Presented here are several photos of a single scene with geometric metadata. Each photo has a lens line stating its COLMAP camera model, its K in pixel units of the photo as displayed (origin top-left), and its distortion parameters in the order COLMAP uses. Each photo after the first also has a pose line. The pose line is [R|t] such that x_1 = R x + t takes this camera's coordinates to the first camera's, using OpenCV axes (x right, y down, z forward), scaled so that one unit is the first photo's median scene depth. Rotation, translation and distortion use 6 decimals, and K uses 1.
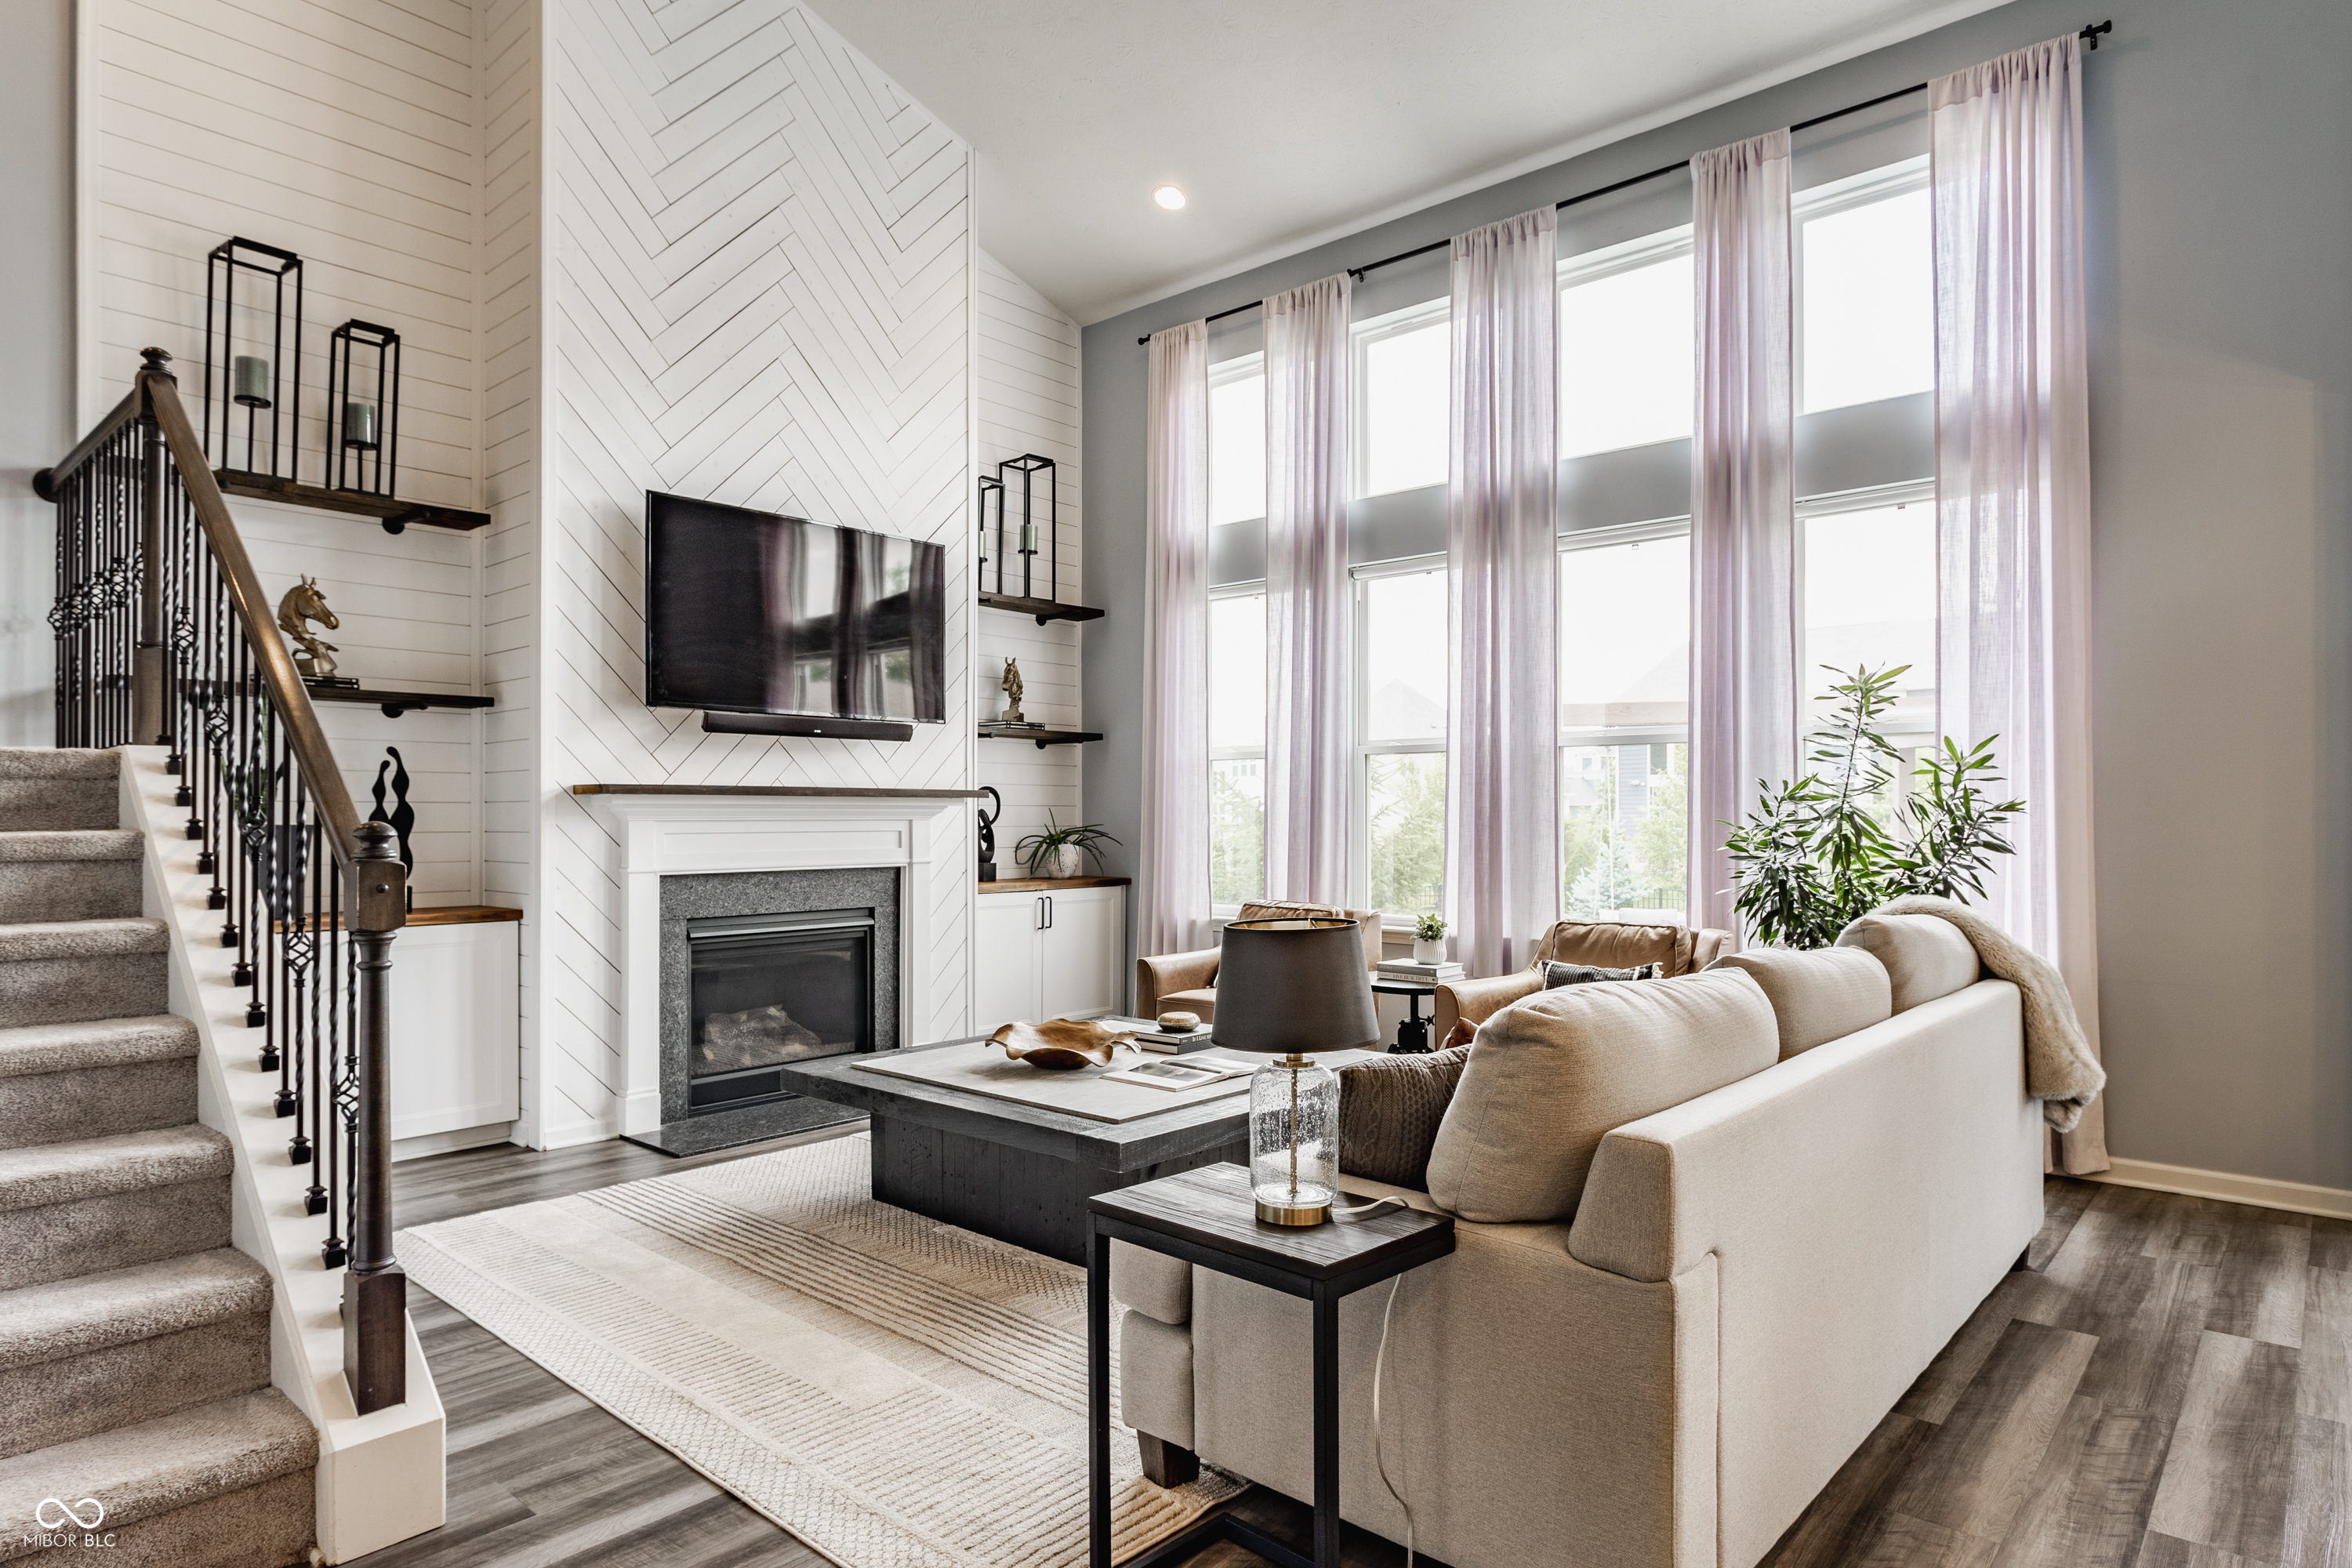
lens RADIAL K [[1329.7, 0, 1143.8], [0, 1329.7, 808.4], [0, 0, 1]] dist [0.002457, 0.001336]
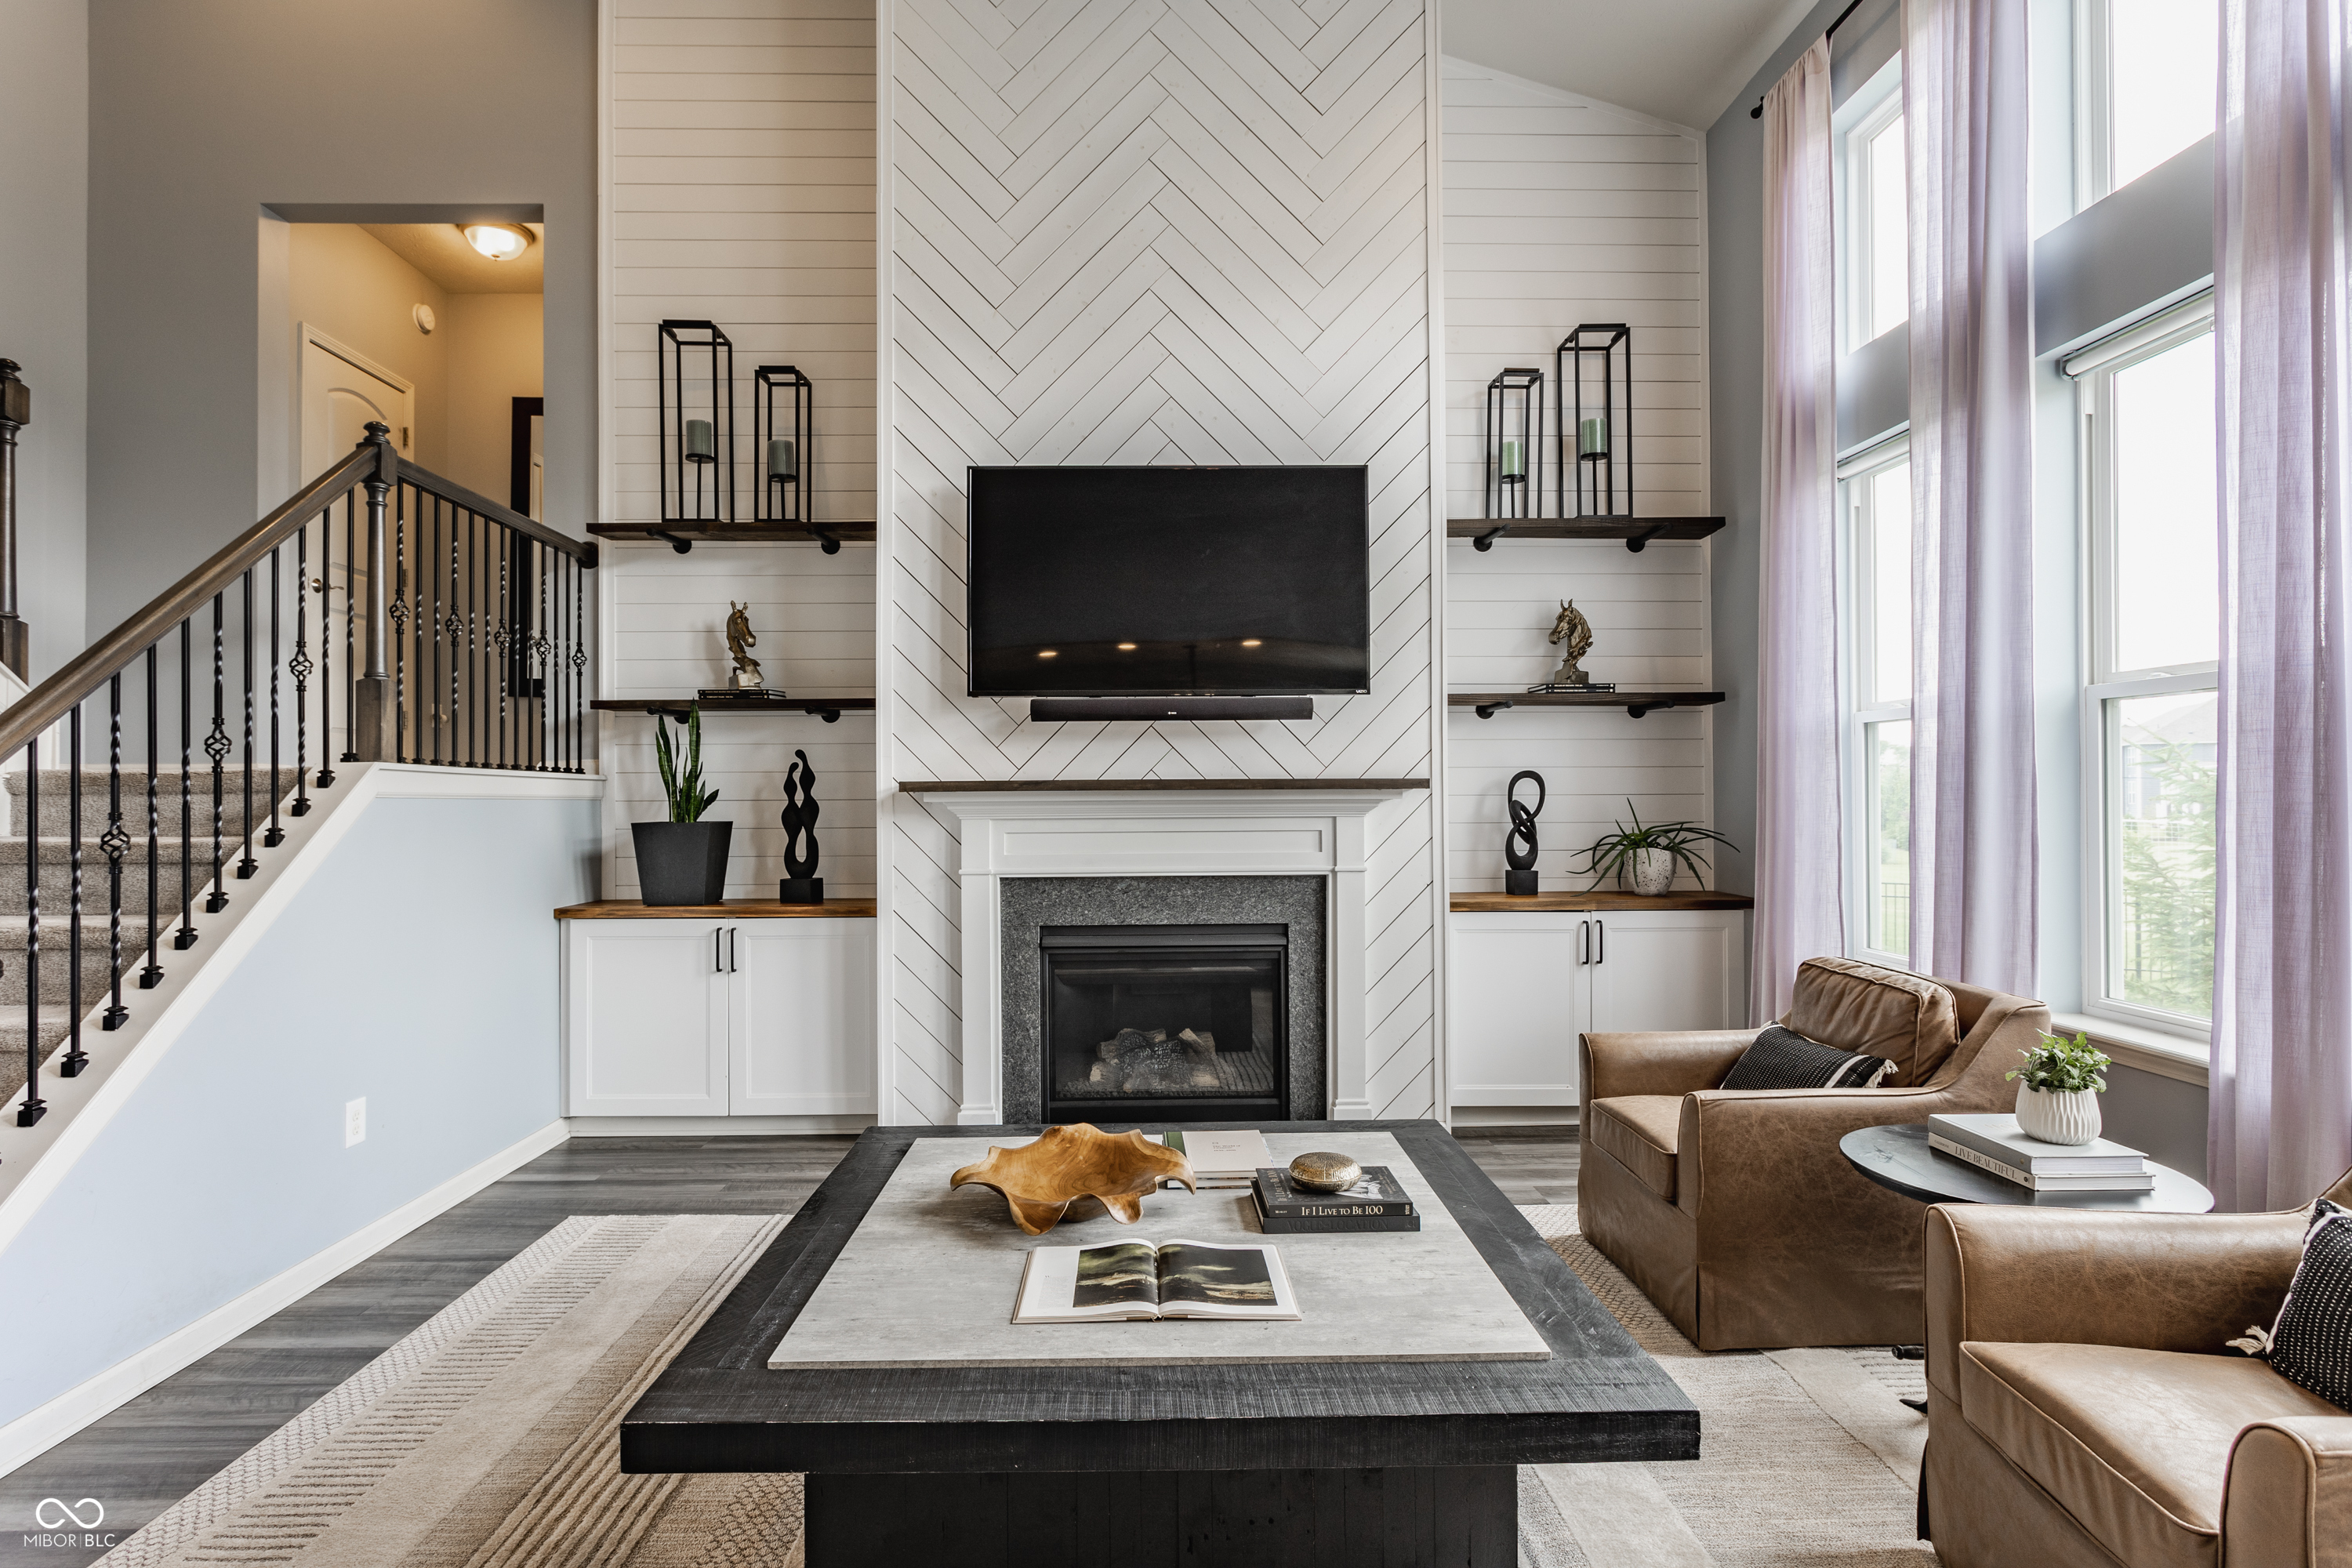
lens RADIAL K [[1194.4, 0, 1157.7], [0, 1194.4, 784.6], [0, 0, 1]] dist [-0.006377, -0.000443]
pose [[0.690113, -0.009508, -0.723639, 0.288893], [0.009244, 0.999948, -0.004323, -0.009419], [0.723642, -0.003706, 0.690165, 0.457503]]
